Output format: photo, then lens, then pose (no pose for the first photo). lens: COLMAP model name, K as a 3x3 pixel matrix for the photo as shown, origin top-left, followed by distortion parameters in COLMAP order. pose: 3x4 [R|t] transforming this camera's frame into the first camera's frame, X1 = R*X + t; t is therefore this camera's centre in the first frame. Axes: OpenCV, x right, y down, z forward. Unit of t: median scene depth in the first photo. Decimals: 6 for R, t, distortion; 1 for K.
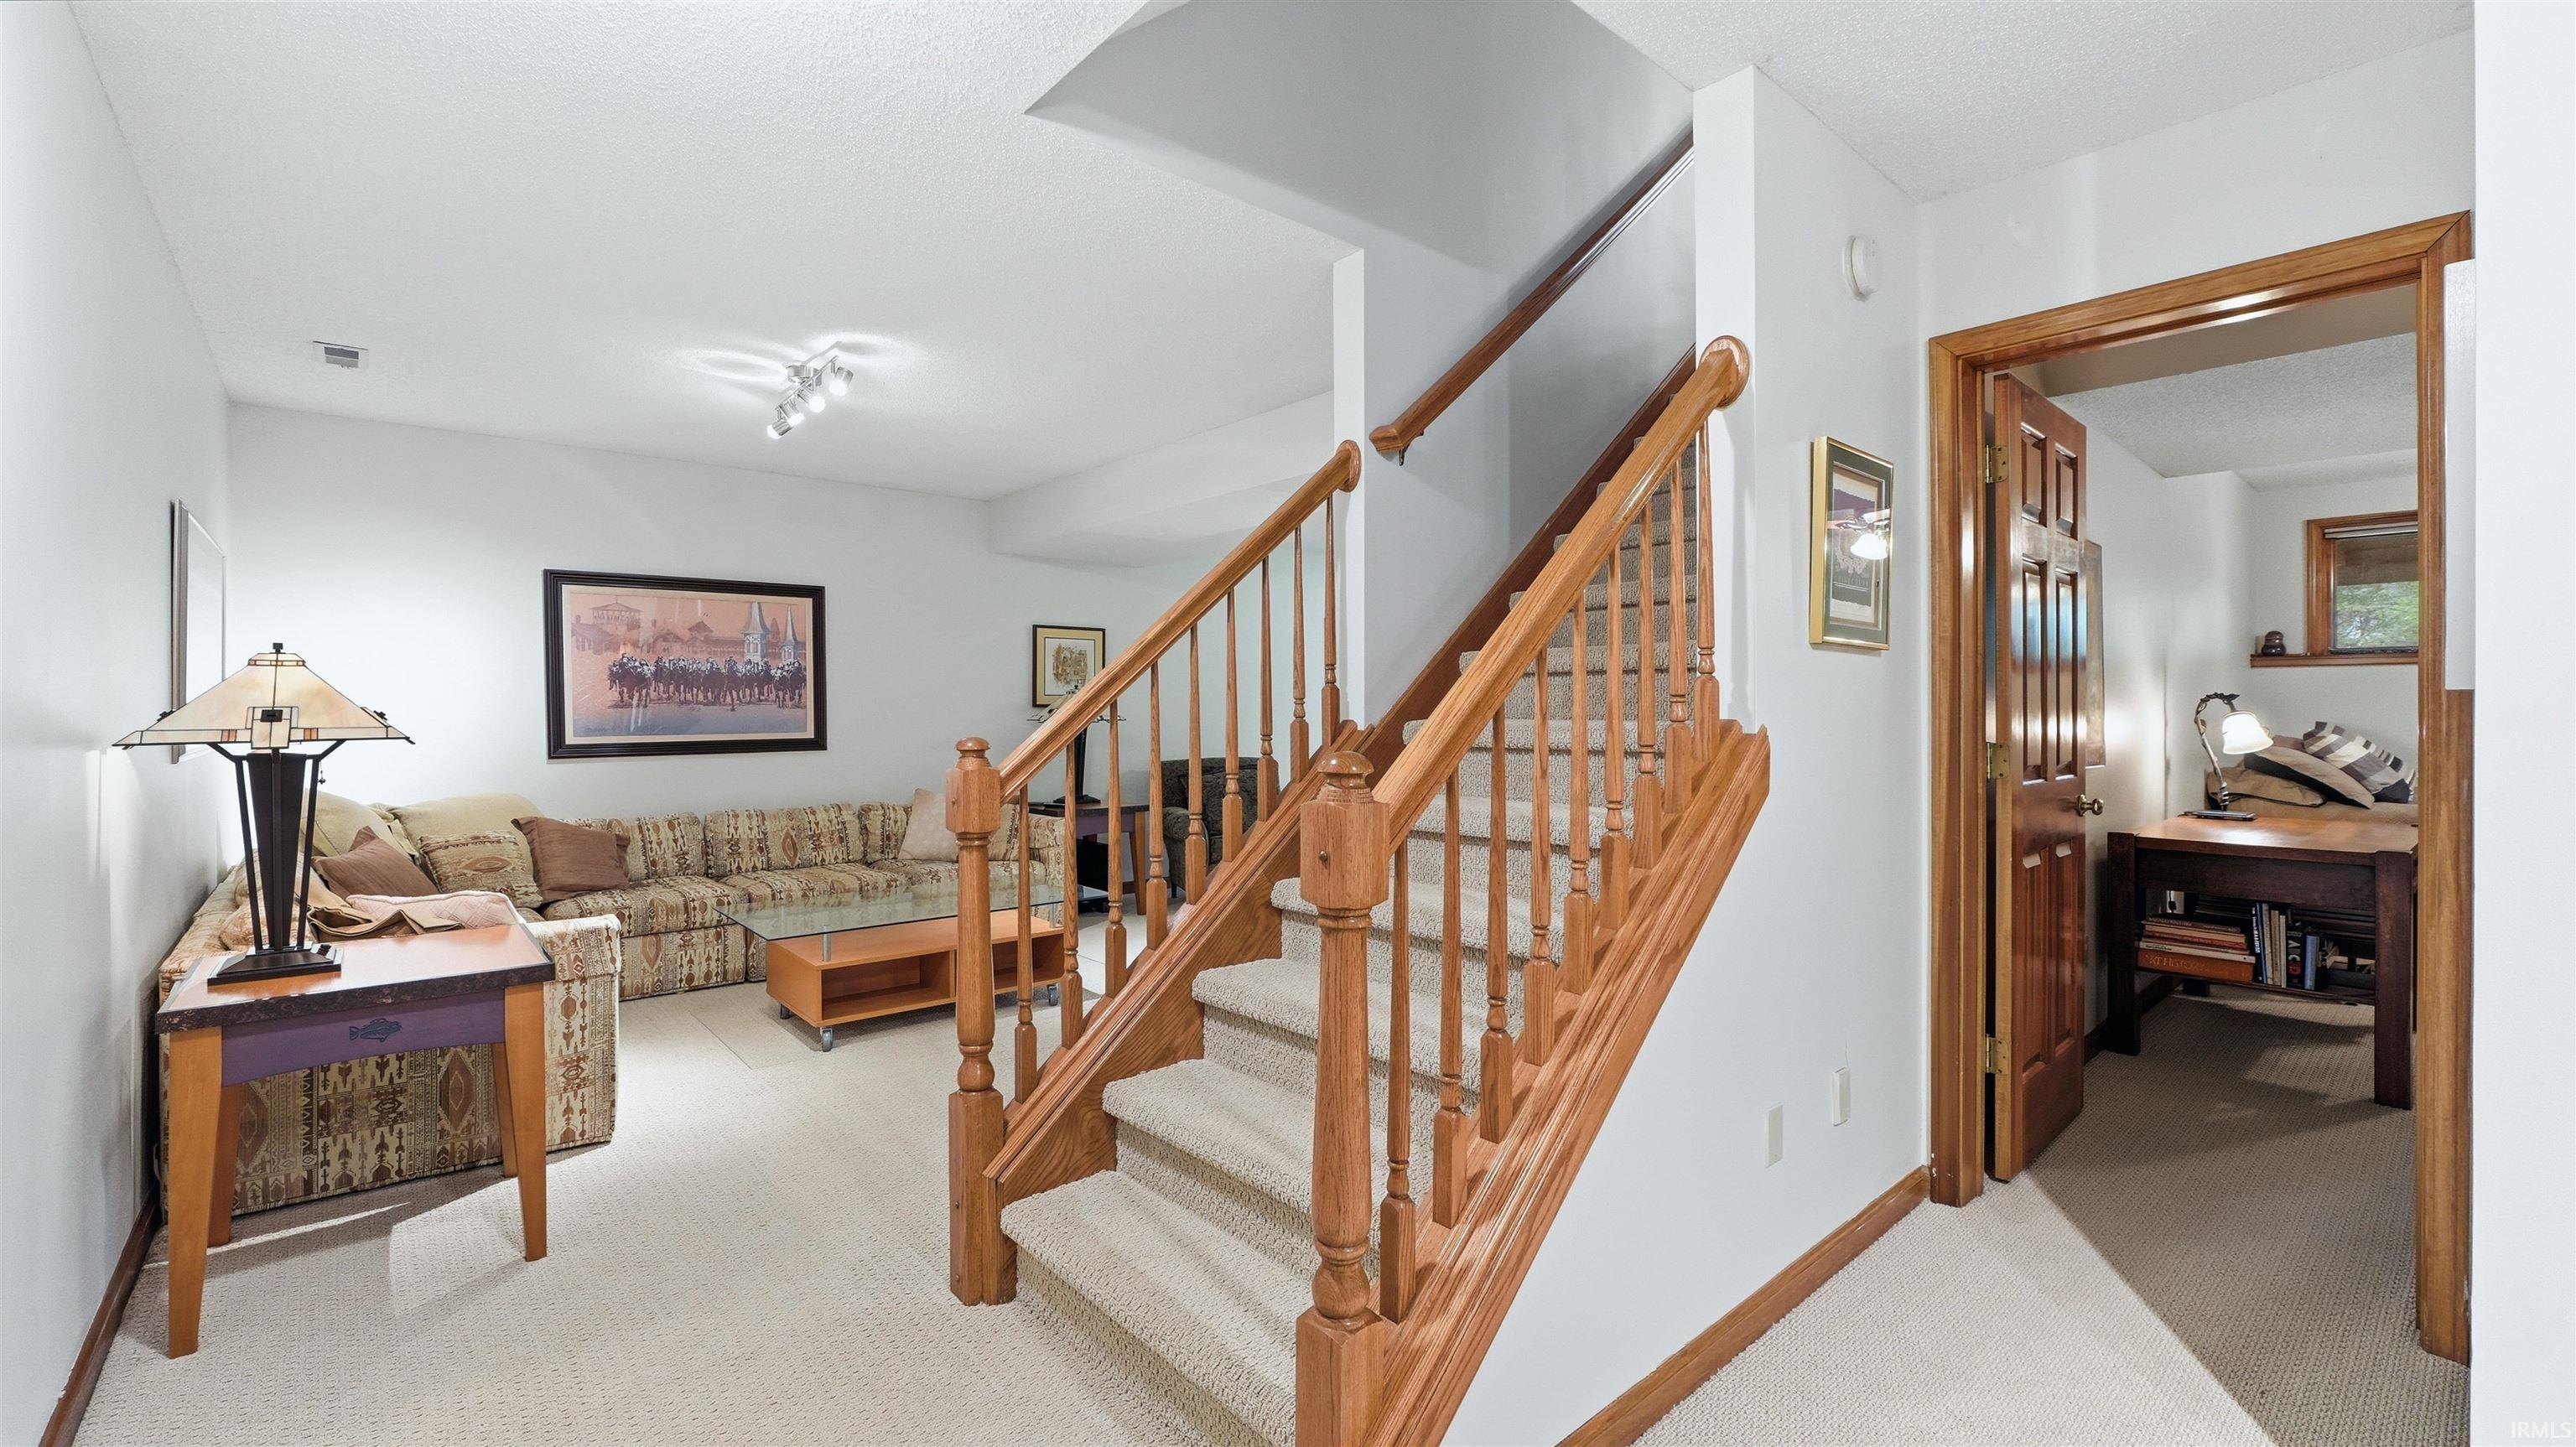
lens RADIAL K [[1072.0, 0, 1299.1], [0, 1072.0, 717.0], [0, 0, 1]] dist [-0.005734, 0.000202]
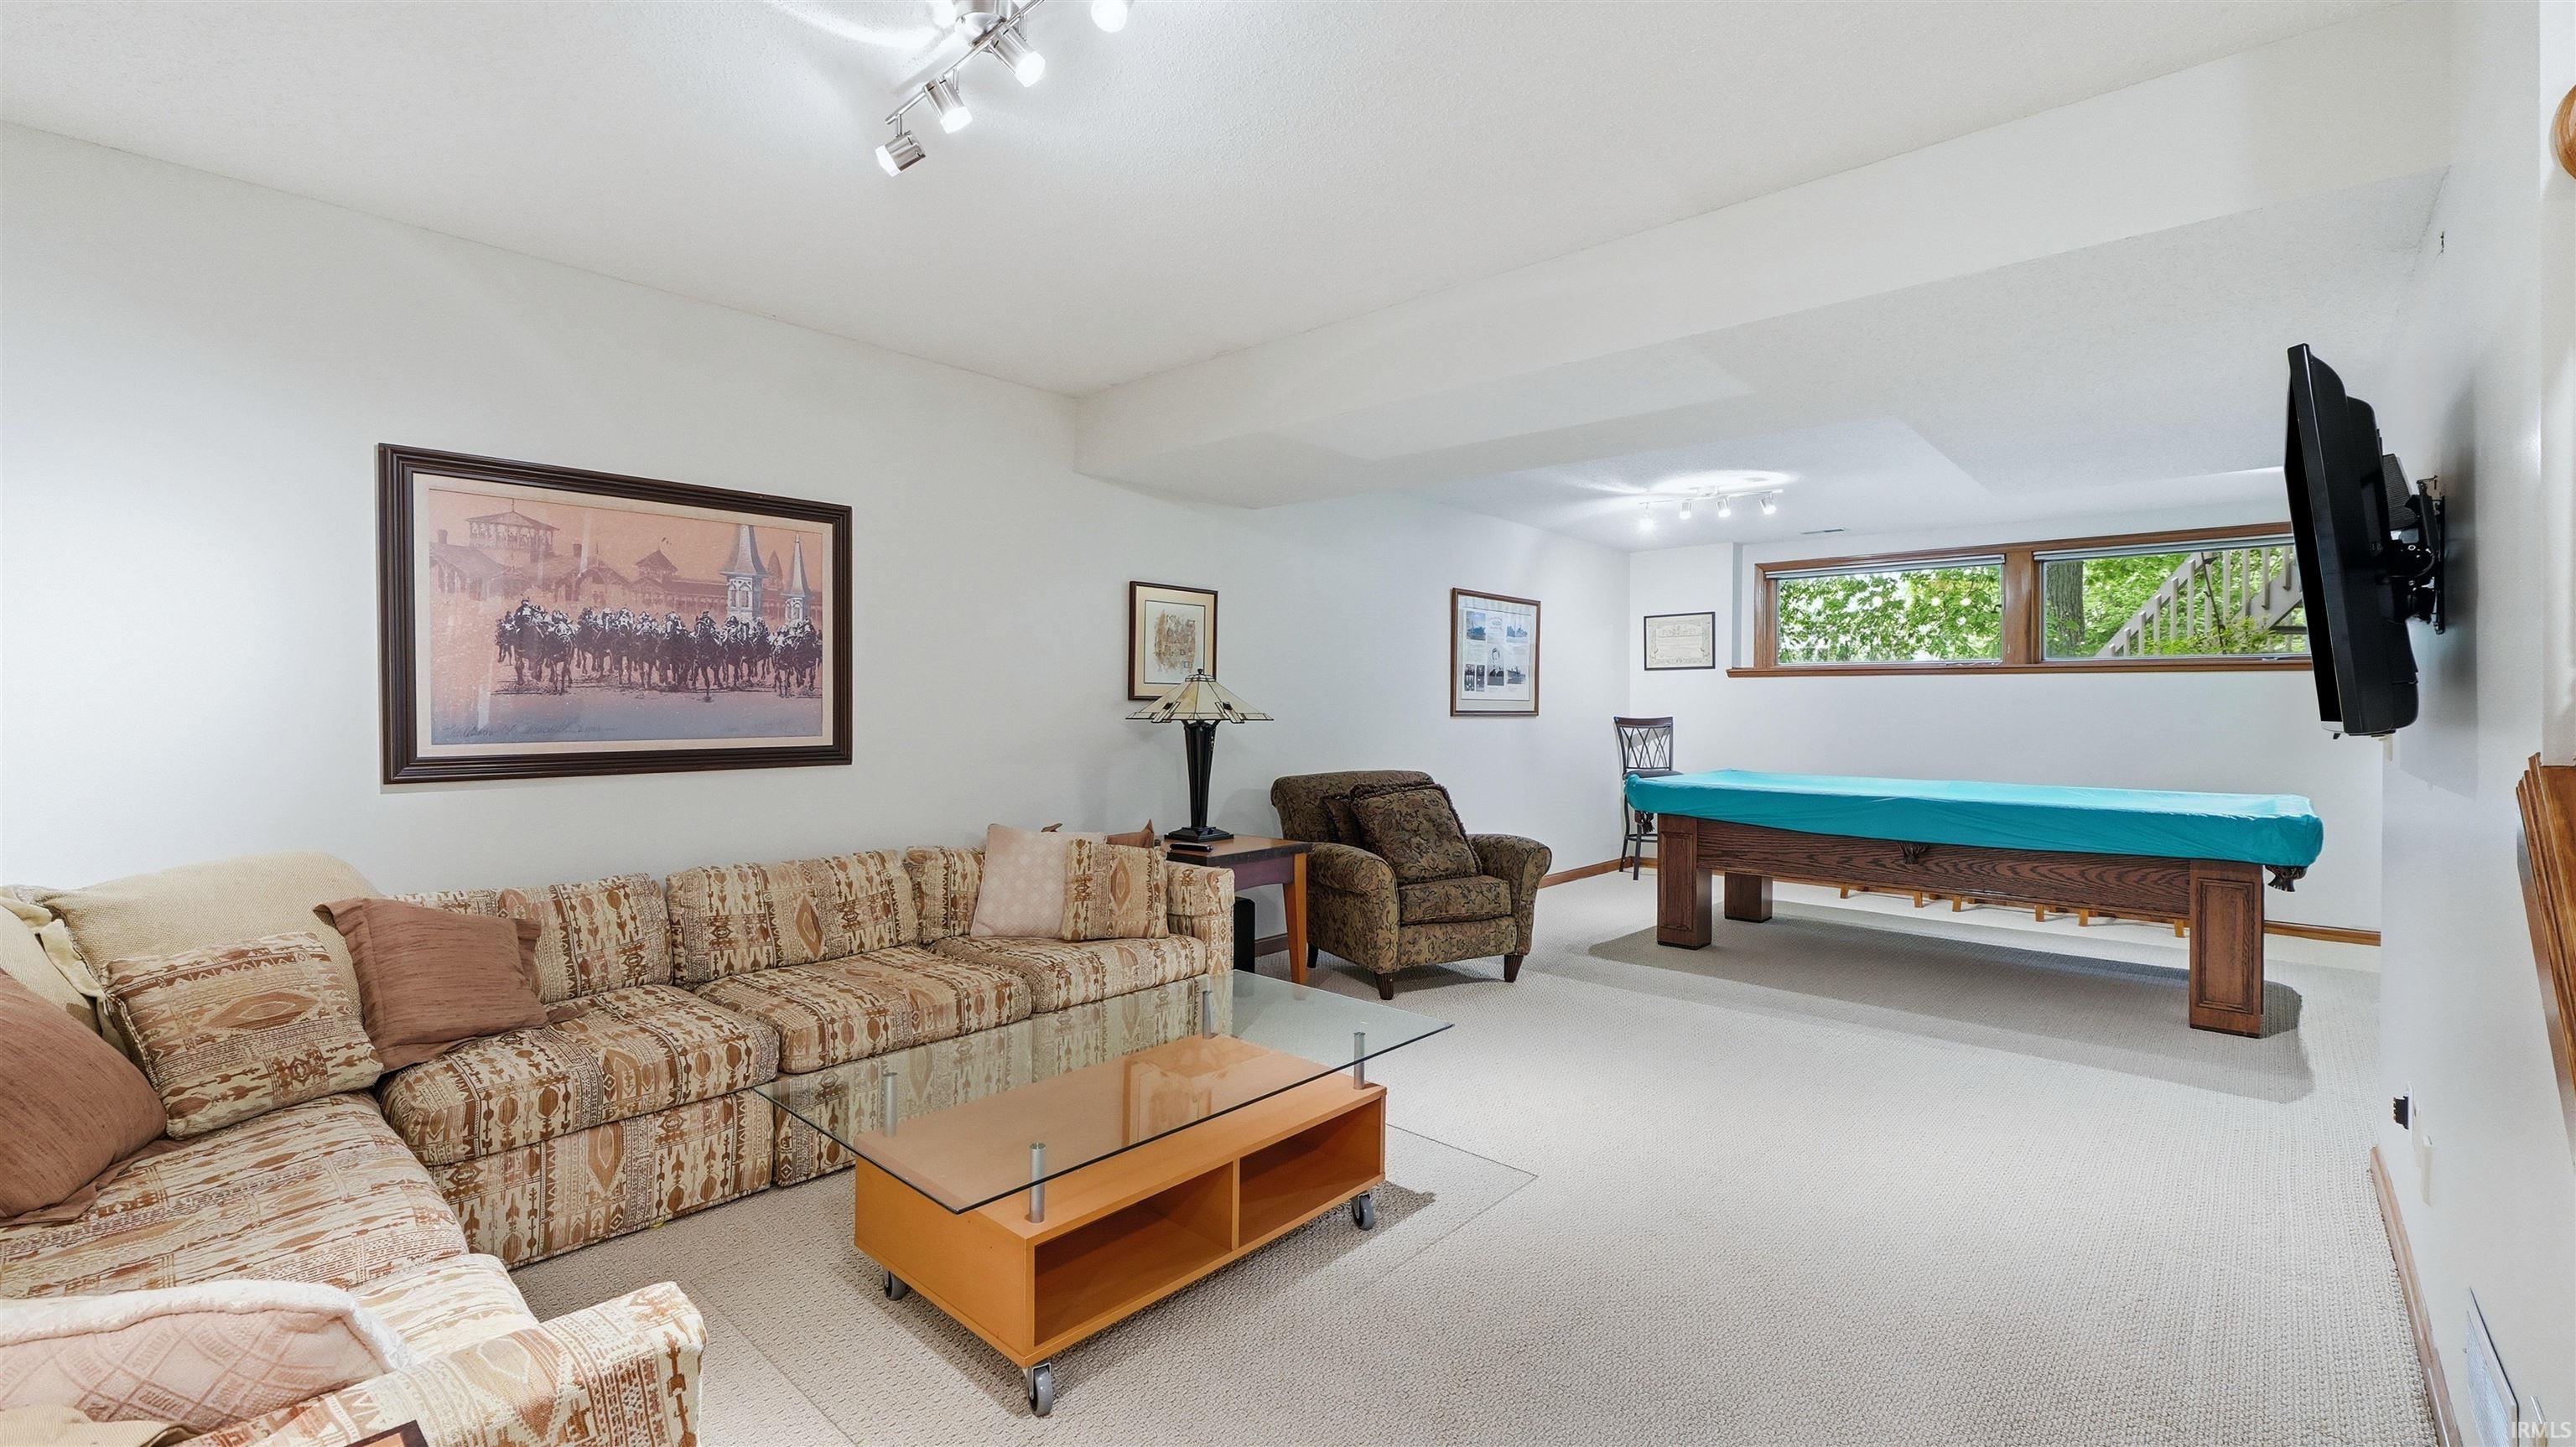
lens RADIAL K [[1072.0, 0, 1284.4], [0, 1072.0, 712.2], [0, 0, 1]] dist [-0.005734, 0.000202]
pose [[0.992964, 0.009365, 0.118047, -0.295653], [-0.009261, 0.999956, -0.001429, -0.001581], [-0.118055, 0.000326, 0.993007, 0.383540]]
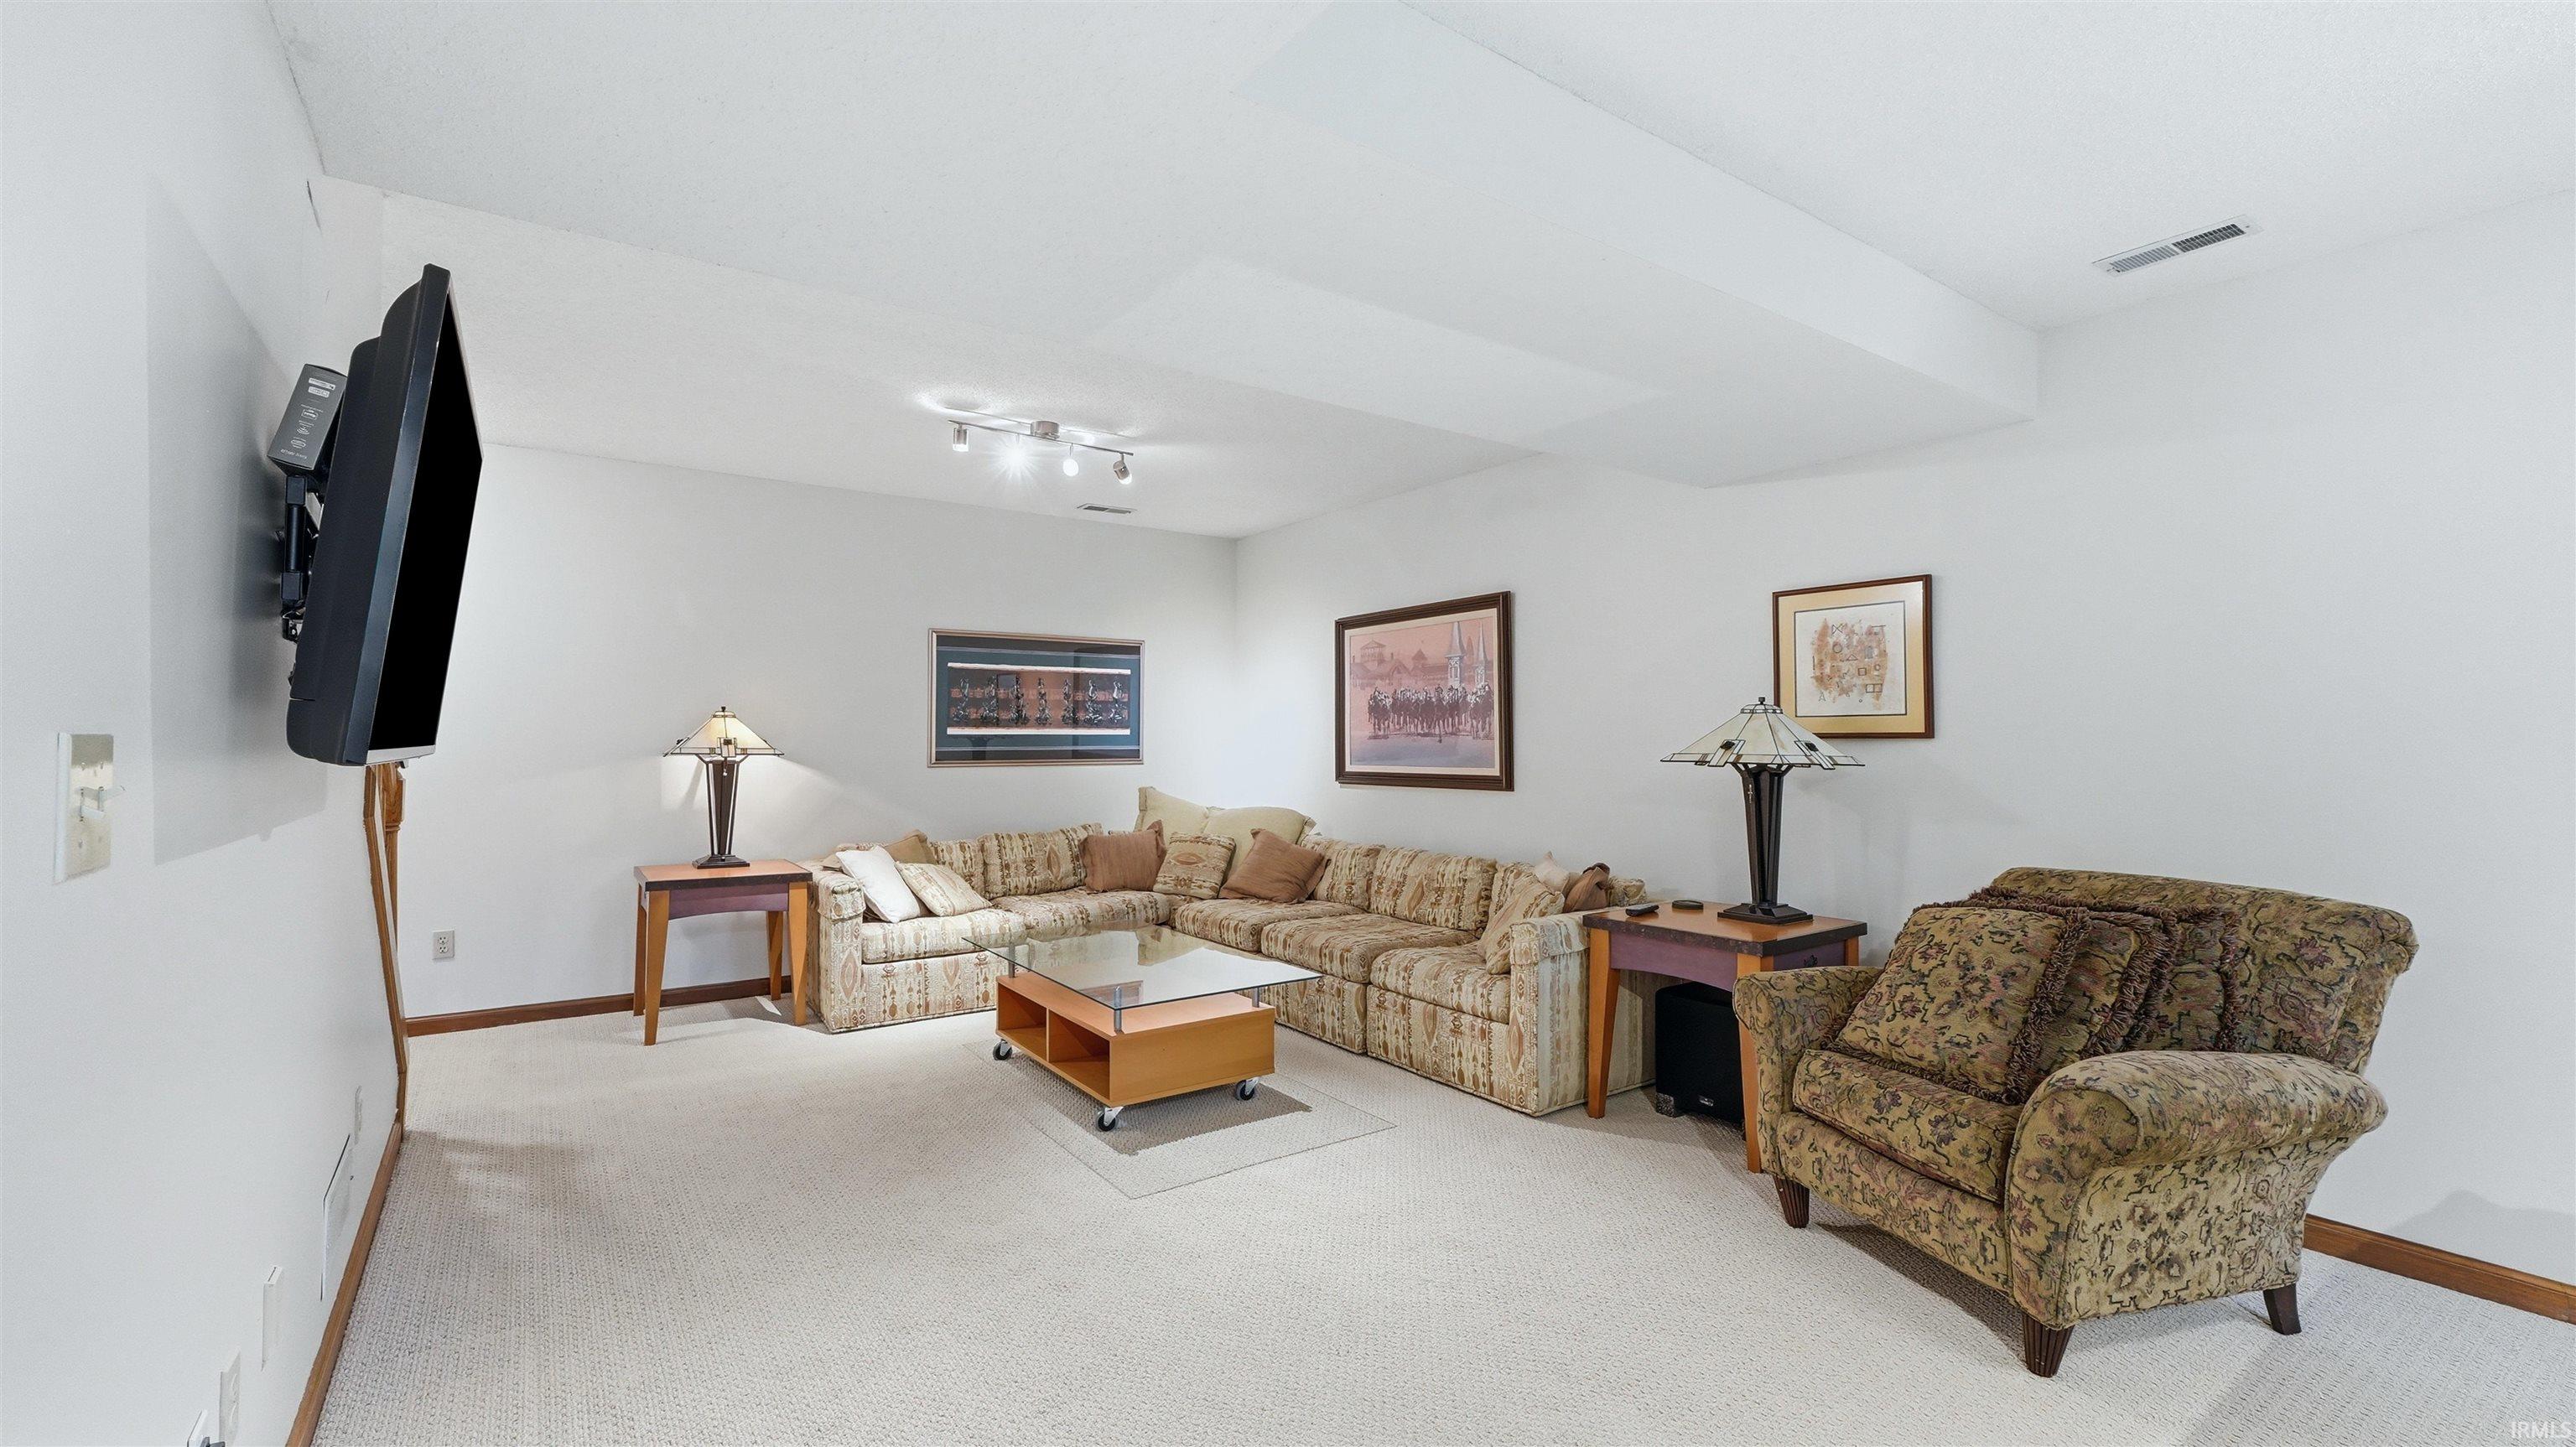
lens RADIAL K [[1072.0, 0, 1275.9], [0, 1072.0, 717.4], [0, 0, 1]] dist [-0.005734, 0.000202]
pose [[-0.096928, -0.019122, -0.995108, 0.434917], [-0.008844, 0.999793, -0.018350, -0.009766], [0.995252, 0.007022, -0.097077, 1.018721]]
